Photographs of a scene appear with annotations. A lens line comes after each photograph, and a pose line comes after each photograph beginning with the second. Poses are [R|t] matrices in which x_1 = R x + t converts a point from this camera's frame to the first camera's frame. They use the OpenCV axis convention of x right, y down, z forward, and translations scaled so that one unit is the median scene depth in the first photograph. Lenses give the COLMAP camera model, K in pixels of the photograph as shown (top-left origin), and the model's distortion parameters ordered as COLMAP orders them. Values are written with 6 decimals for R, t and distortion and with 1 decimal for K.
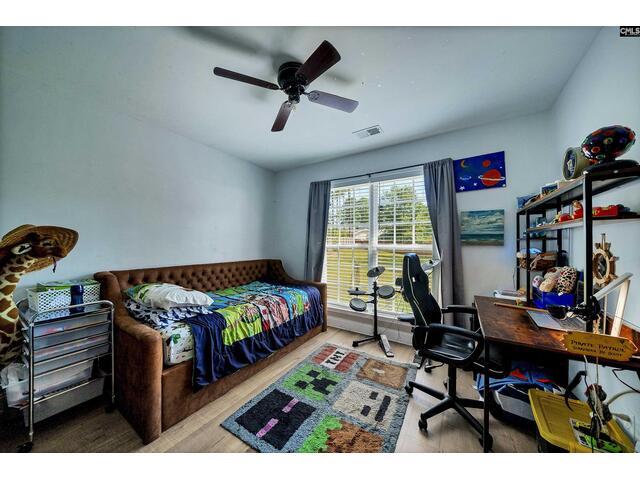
lens RADIAL K [[222.7, 0, 314.1], [0, 222.7, 240.4], [0, 0, 1]] dist [-0.008073, -0.000065]
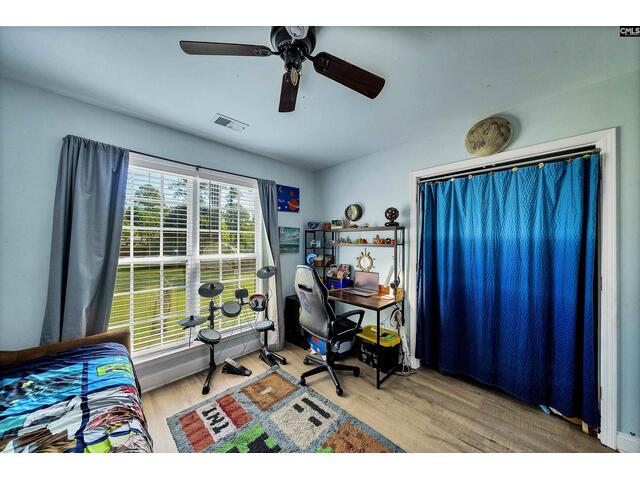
lens RADIAL K [[222.7, 0, 314.1], [0, 222.7, 240.4], [0, 0, 1]] dist [-0.008073, -0.000065]
pose [[0.214535, 0.005213, 0.976702, -0.551303], [-0.010446, 0.999941, -0.003042, -0.050948], [-0.976660, -0.009550, 0.214577, 0.558450]]
